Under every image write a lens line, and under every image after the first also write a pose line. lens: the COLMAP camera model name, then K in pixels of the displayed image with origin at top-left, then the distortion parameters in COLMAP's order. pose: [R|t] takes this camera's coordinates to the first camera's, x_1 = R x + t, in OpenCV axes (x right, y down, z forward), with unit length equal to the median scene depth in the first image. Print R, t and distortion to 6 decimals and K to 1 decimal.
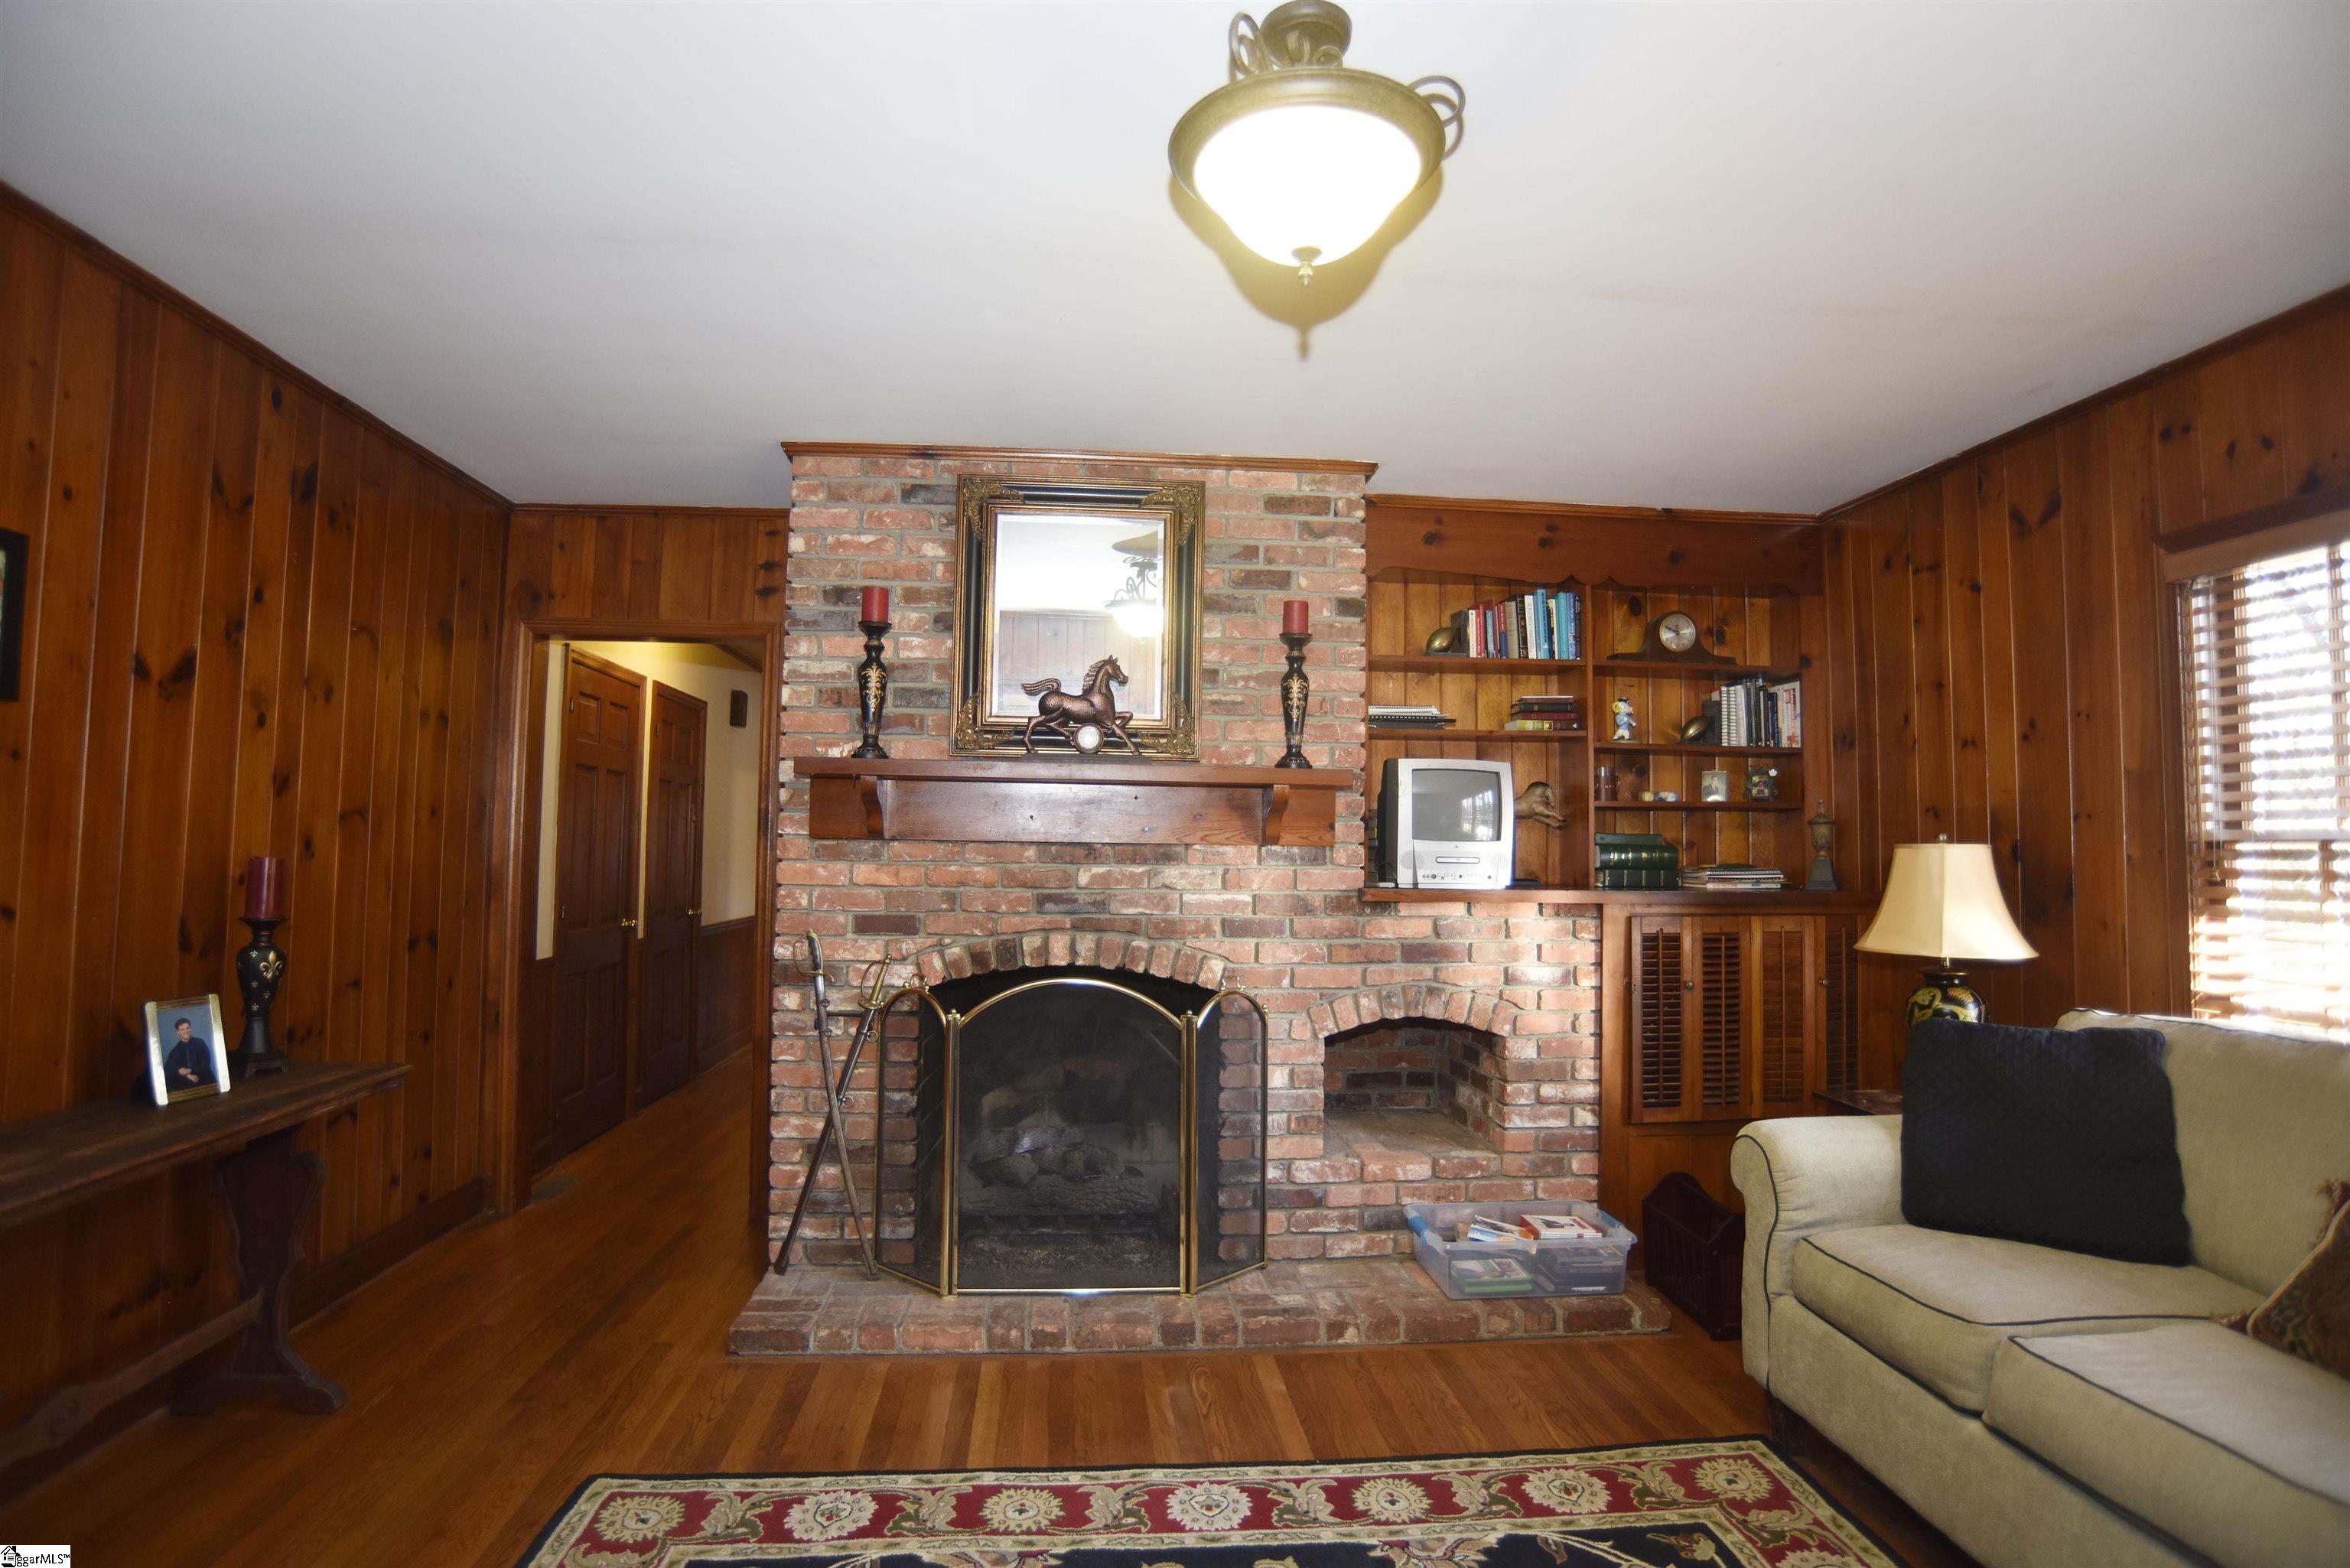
lens RADIAL K [[1194.6, 0, 1166.6], [0, 1194.6, 785.7], [0, 0, 1]] dist [-0.104500, 0.052446]
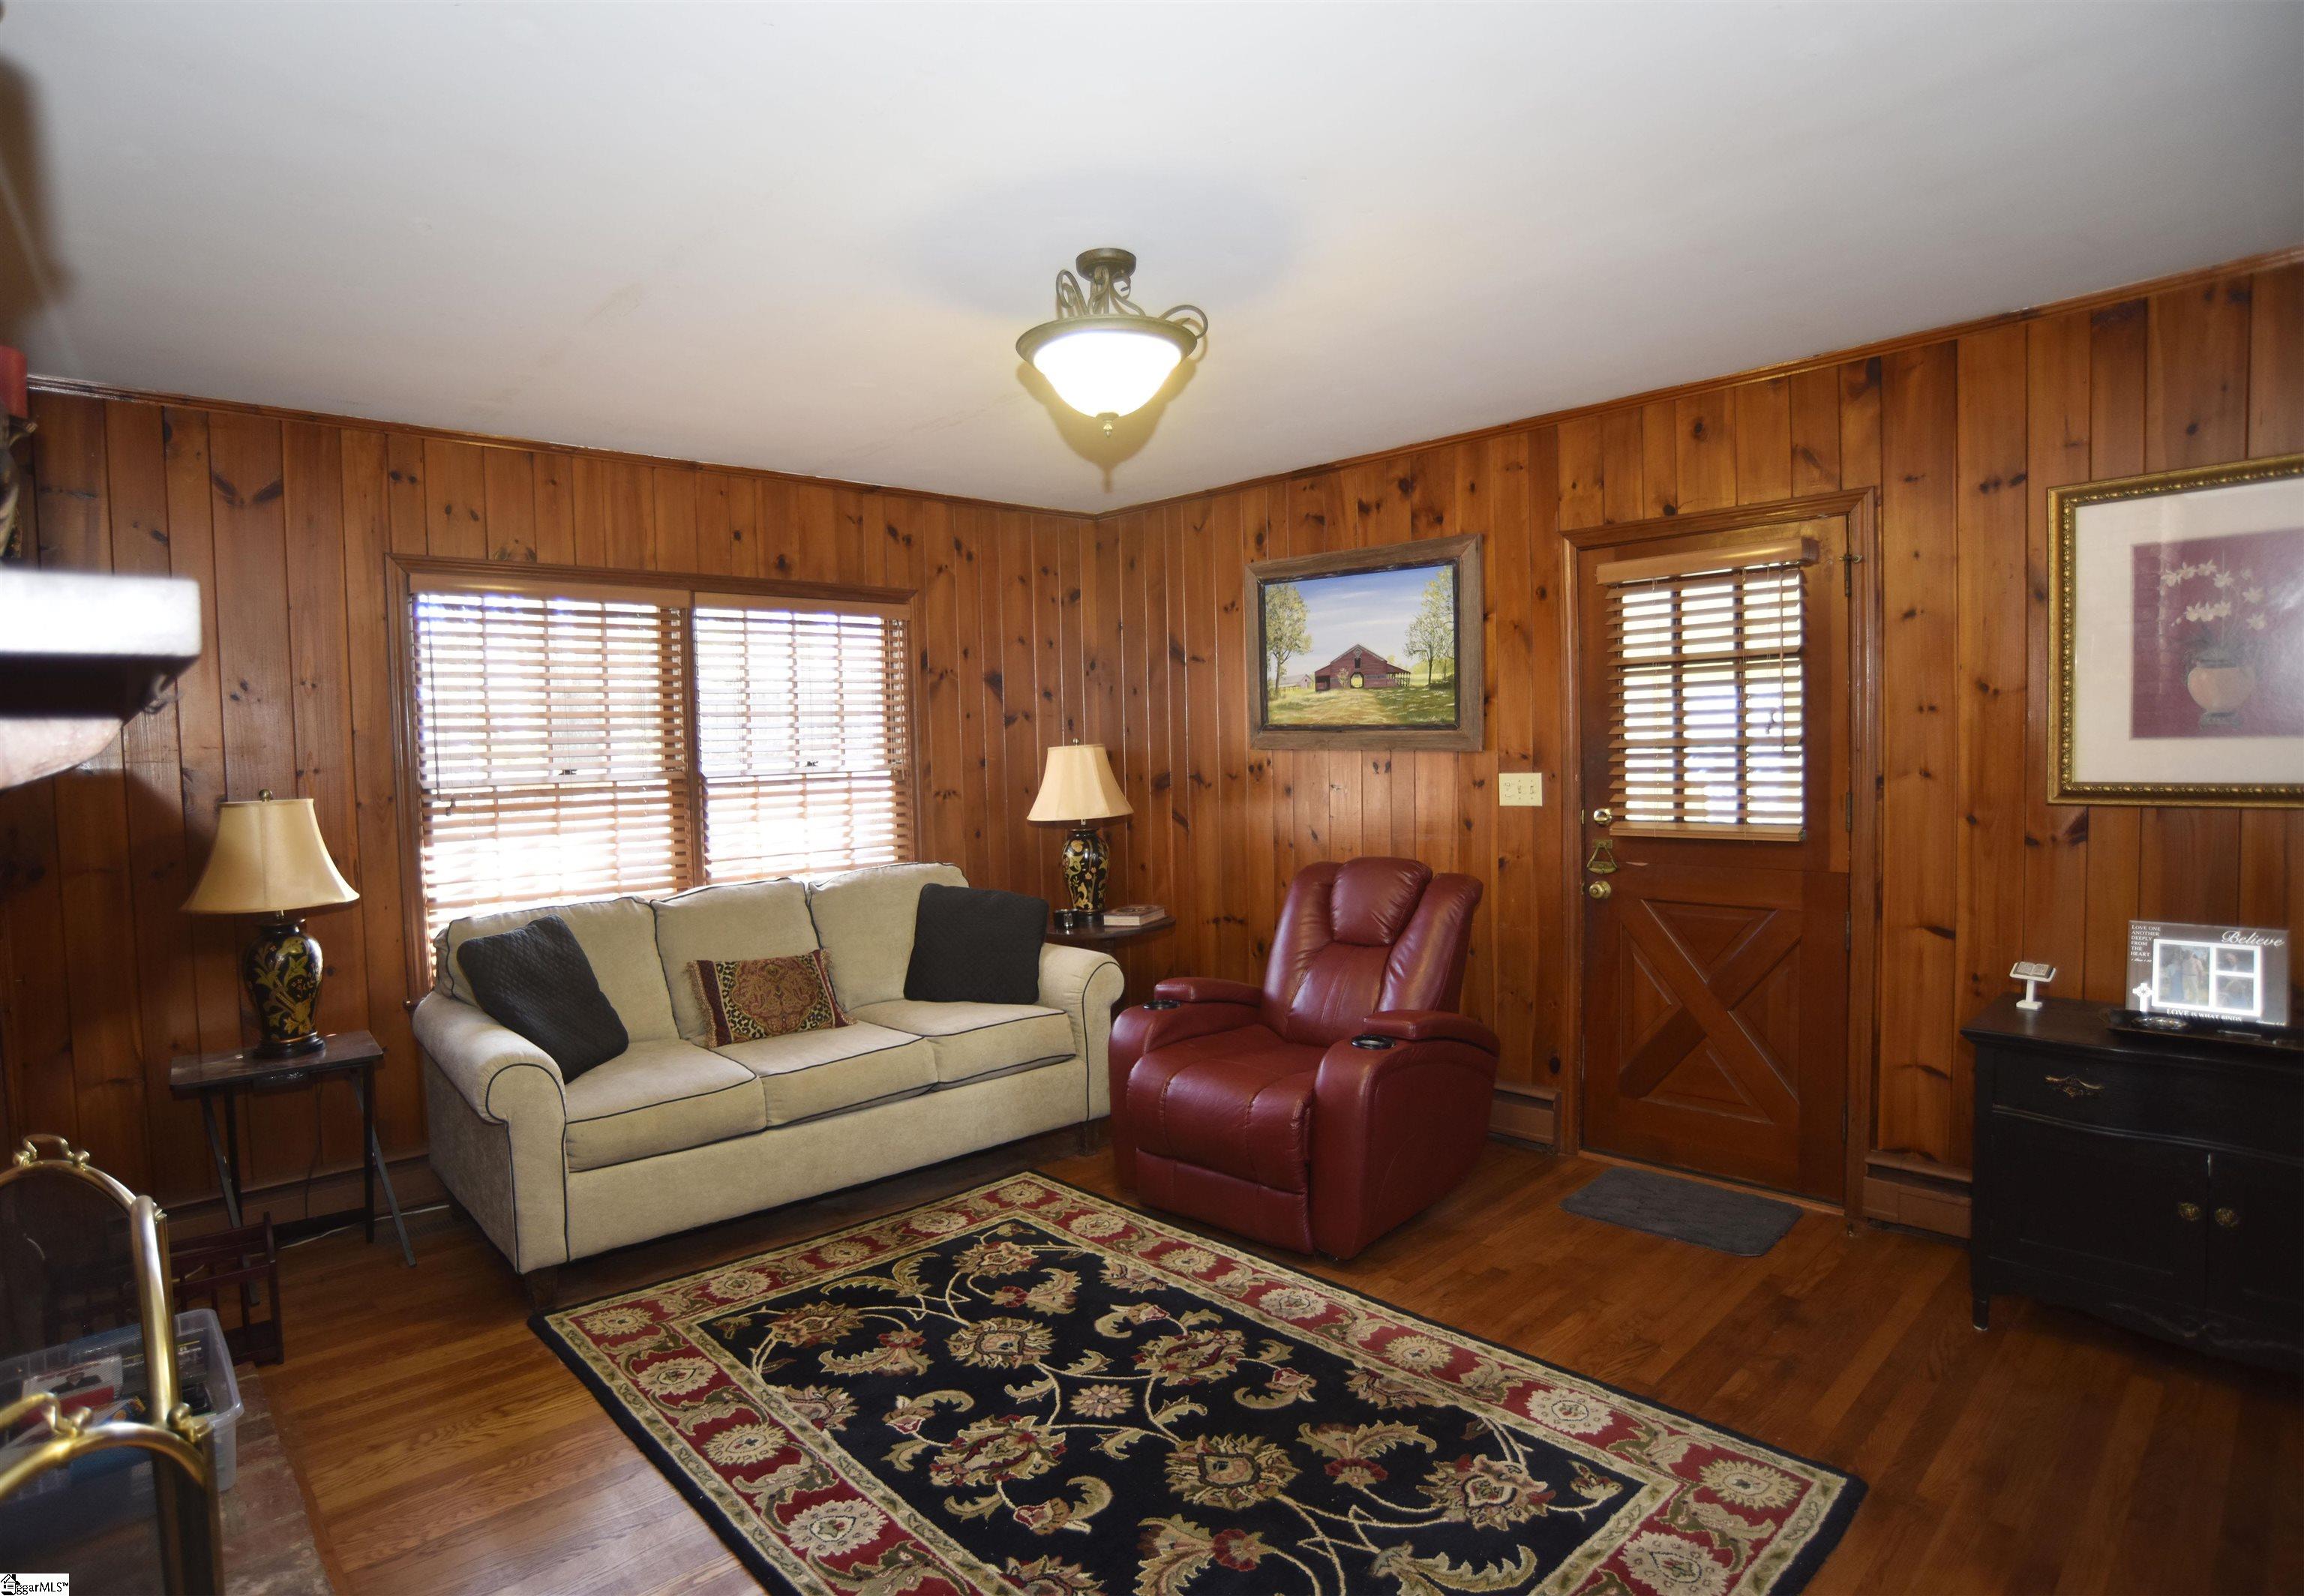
lens RADIAL K [[1209.2, 0, 1094.7], [0, 1209.2, 804.4], [0, 0, 1]] dist [-0.066387, 0.000468]
pose [[-0.599778, -0.036380, 0.799339, -0.543745], [-0.024185, 0.999334, 0.027336, 0.007624], [-0.799801, -0.002936, -0.600259, 0.926432]]
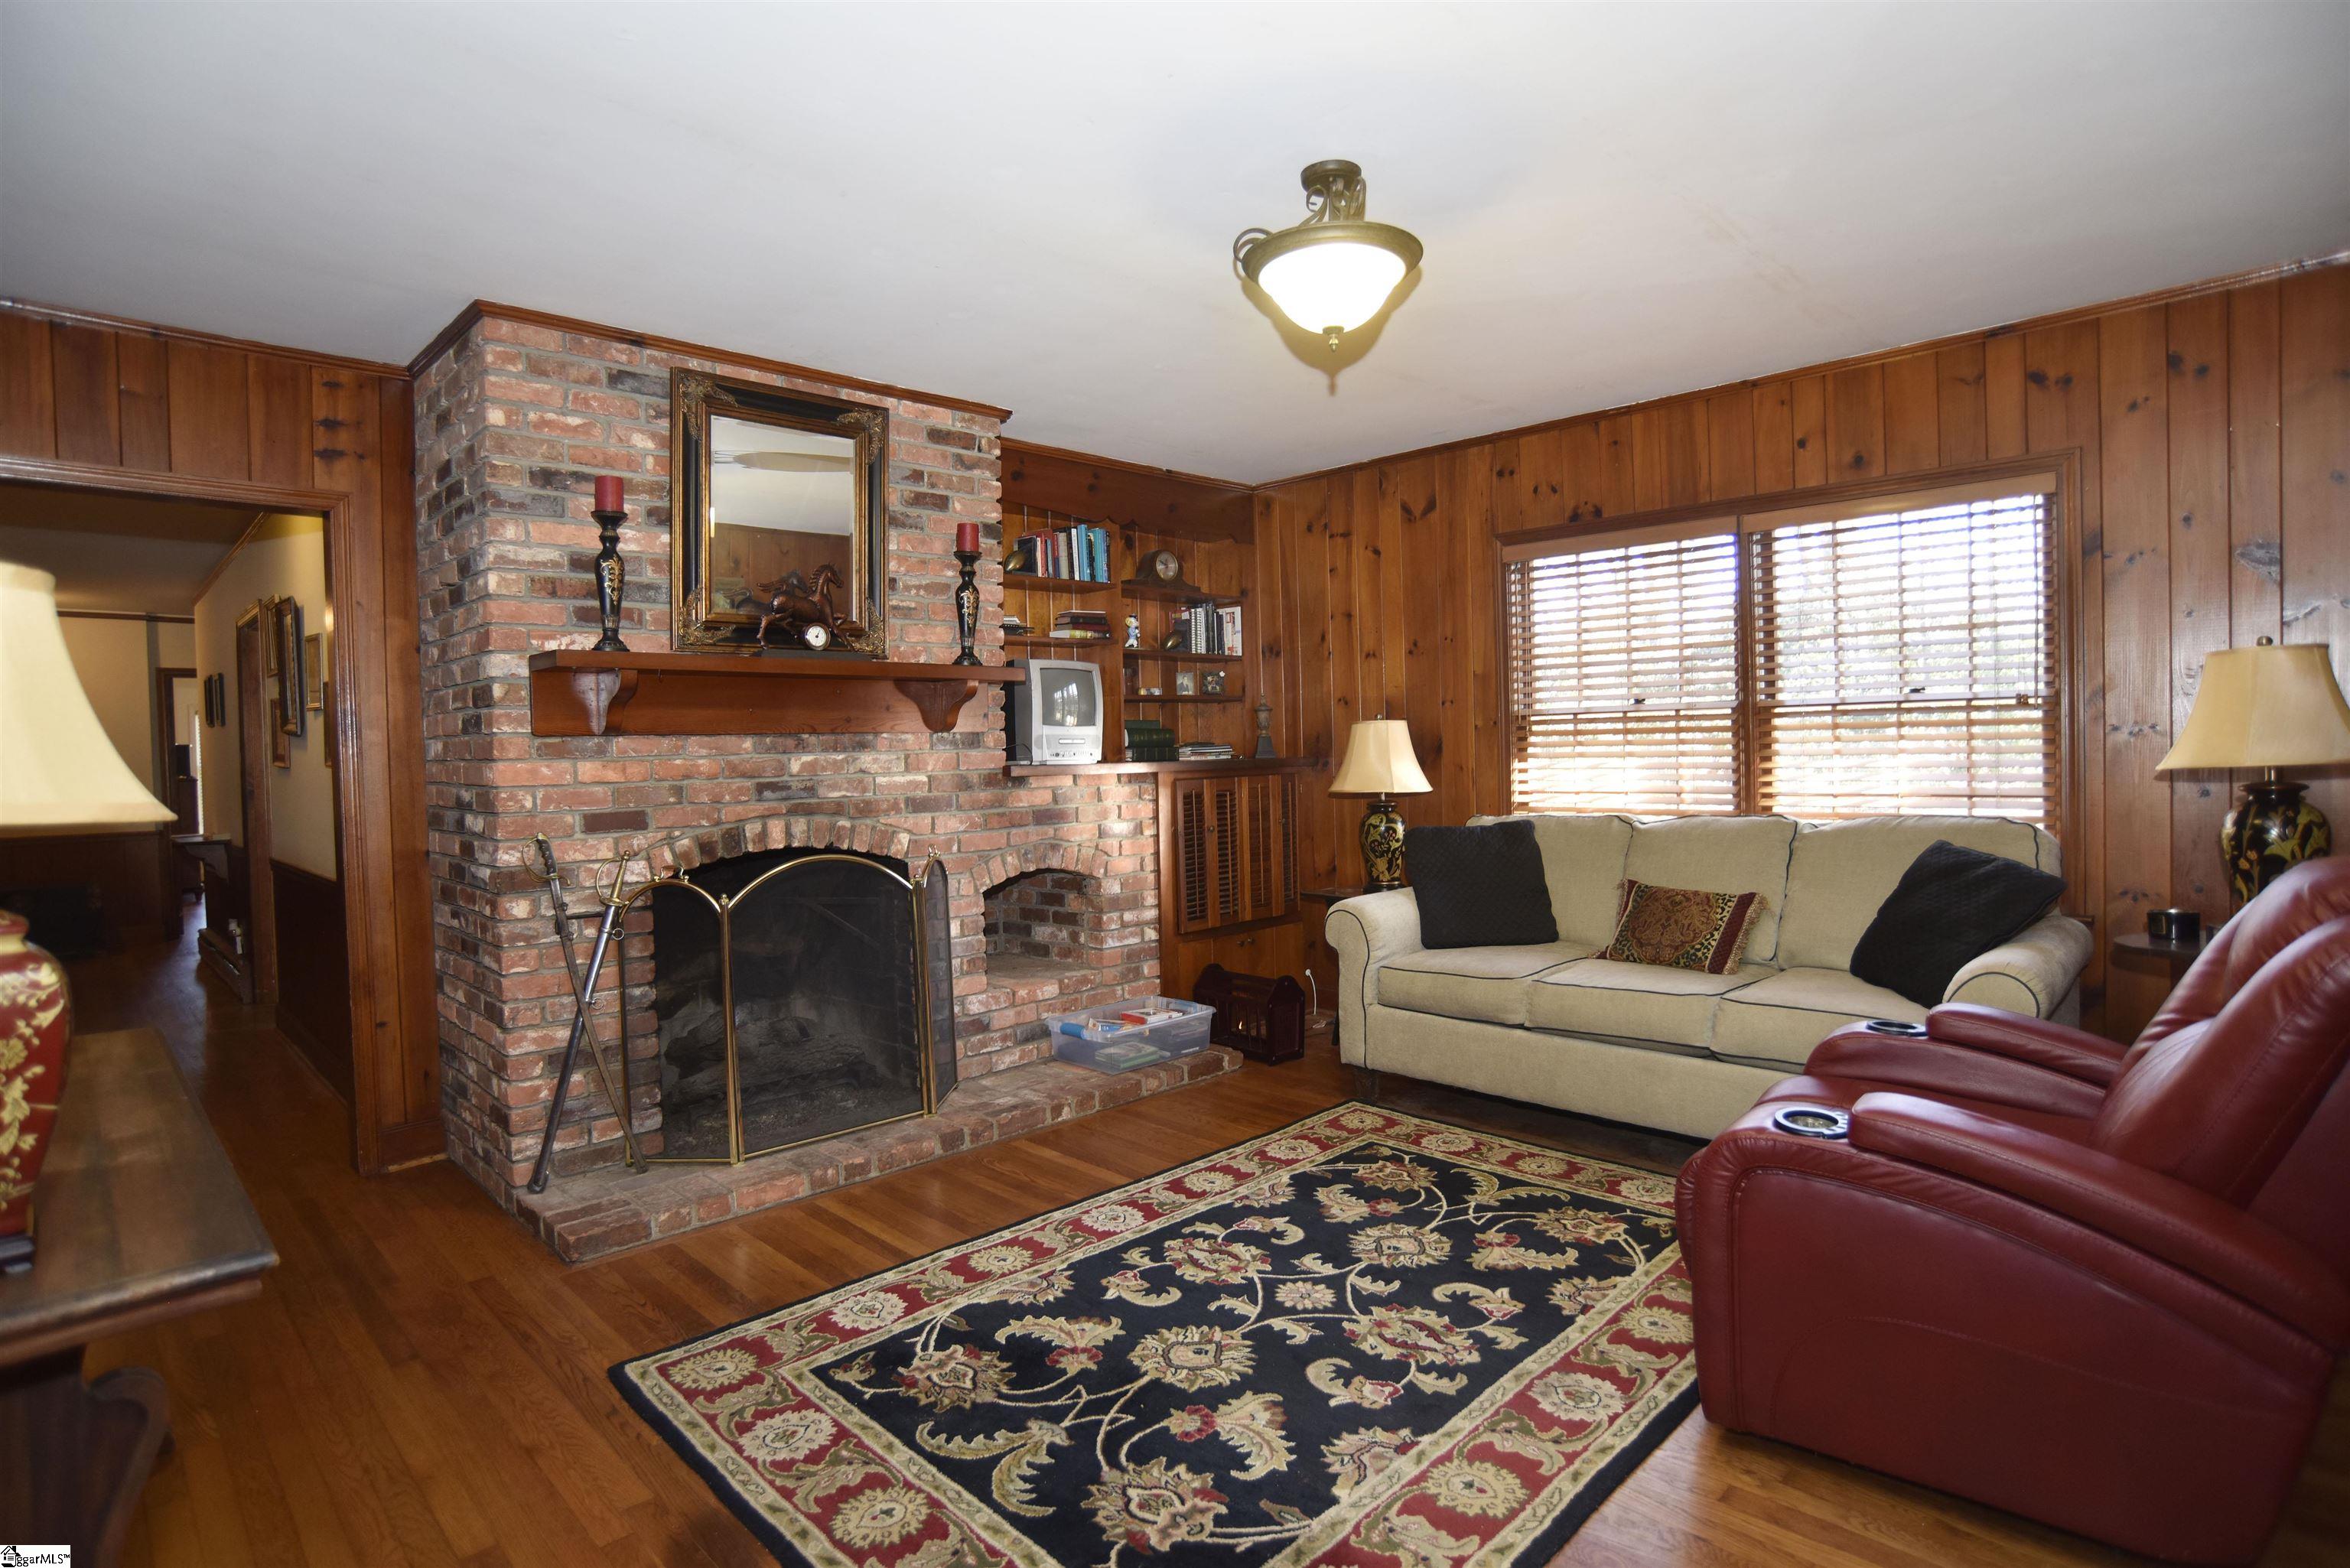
lens RADIAL K [[1194.6, 0, 1166.6], [0, 1194.6, 785.7], [0, 0, 1]] dist [-0.104500, 0.052446]
pose [[0.768688, -0.050595, 0.637620, -0.502842], [0.000718, 0.996934, 0.078241, 0.011336], [-0.639624, -0.059685, 0.766368, -0.037106]]
